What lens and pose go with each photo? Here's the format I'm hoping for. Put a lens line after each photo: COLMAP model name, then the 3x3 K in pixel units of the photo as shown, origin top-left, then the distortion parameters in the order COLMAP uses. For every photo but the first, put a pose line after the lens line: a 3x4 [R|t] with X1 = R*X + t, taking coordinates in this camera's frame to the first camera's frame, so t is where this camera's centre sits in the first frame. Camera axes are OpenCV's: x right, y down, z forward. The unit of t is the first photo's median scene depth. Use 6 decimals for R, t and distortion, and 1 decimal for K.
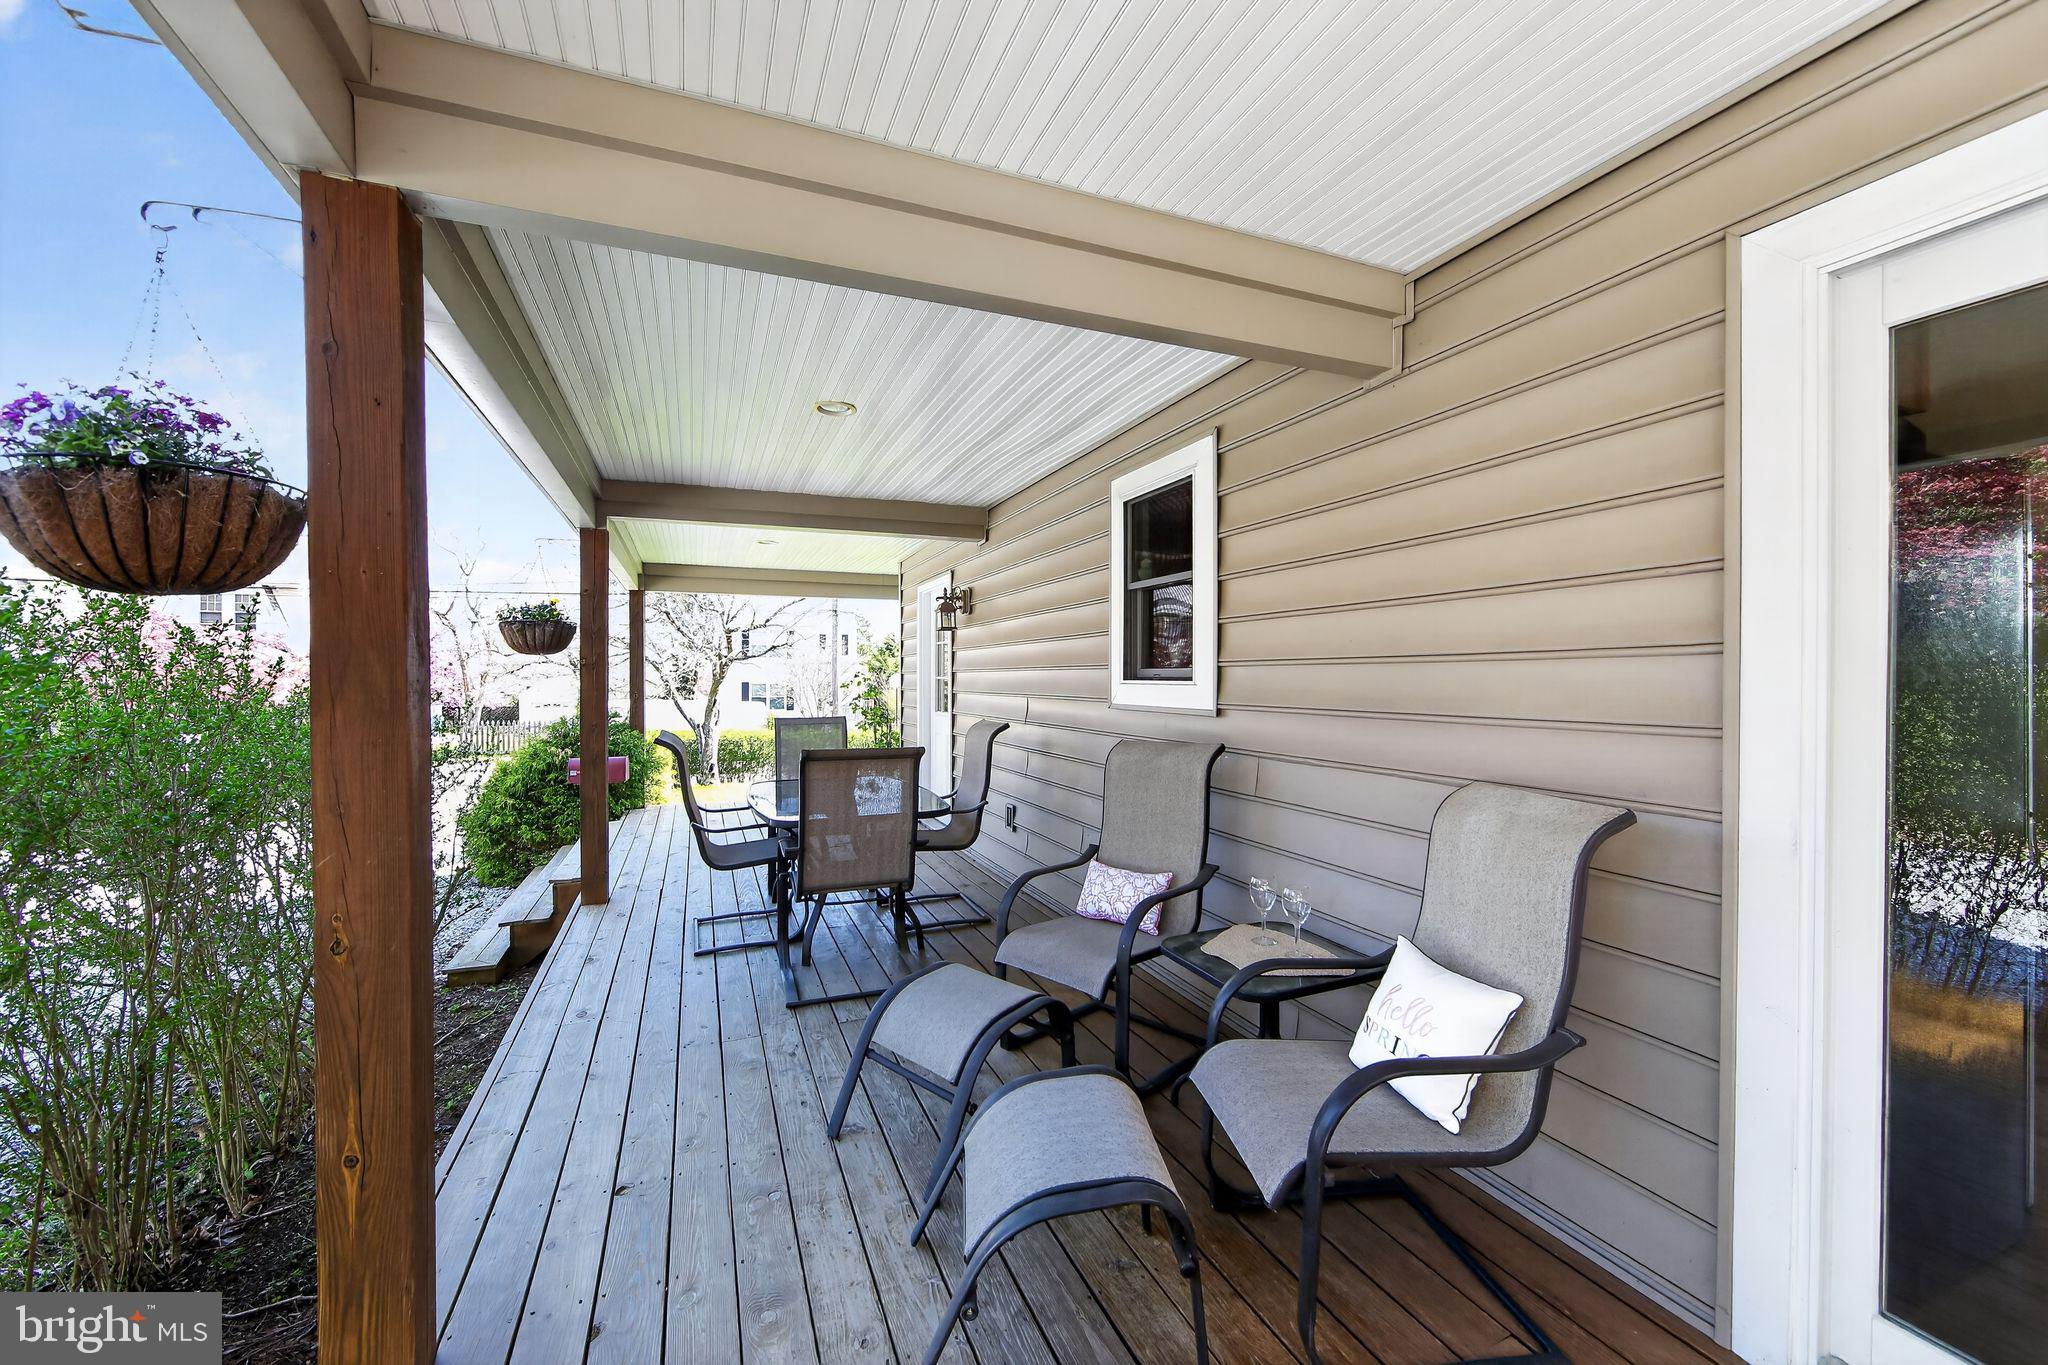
lens RADIAL K [[804.5, 0, 1023.1], [0, 804.5, 685.9], [0, 0, 1]] dist [-0.000311, -0.000262]
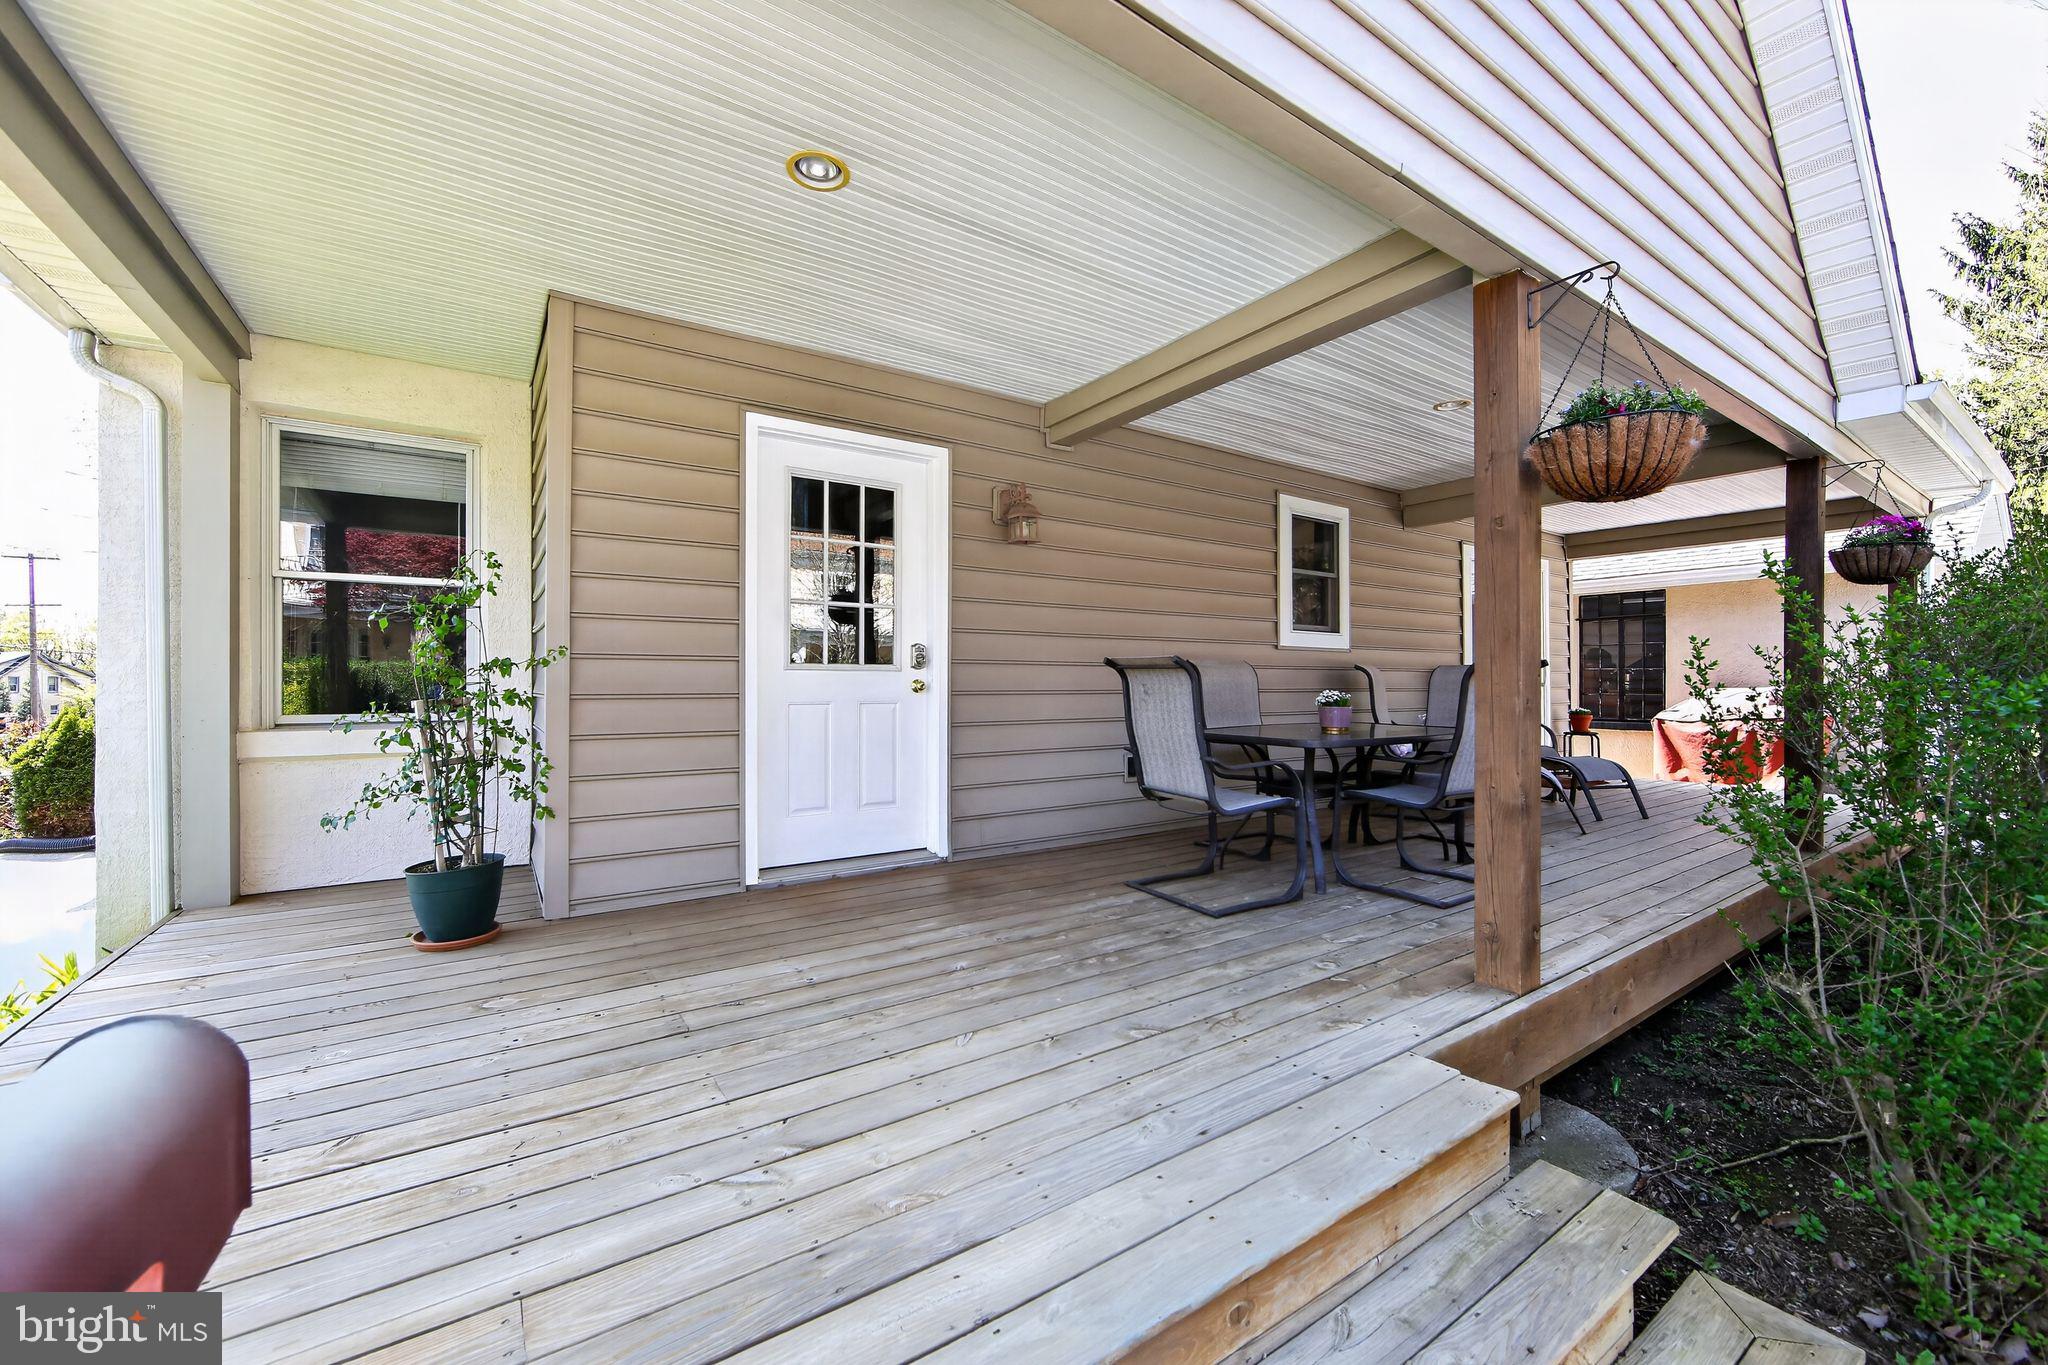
lens RADIAL K [[804.5, 0, 1027.3], [0, 804.5, 682.9], [0, 0, 1]] dist [-0.000311, -0.000262]
pose [[-0.209537, -0.001203, 0.977800, -1.495167], [0.001927, 0.999997, 0.001644, 0.108630], [-0.977799, 0.002228, -0.209534, 2.137713]]
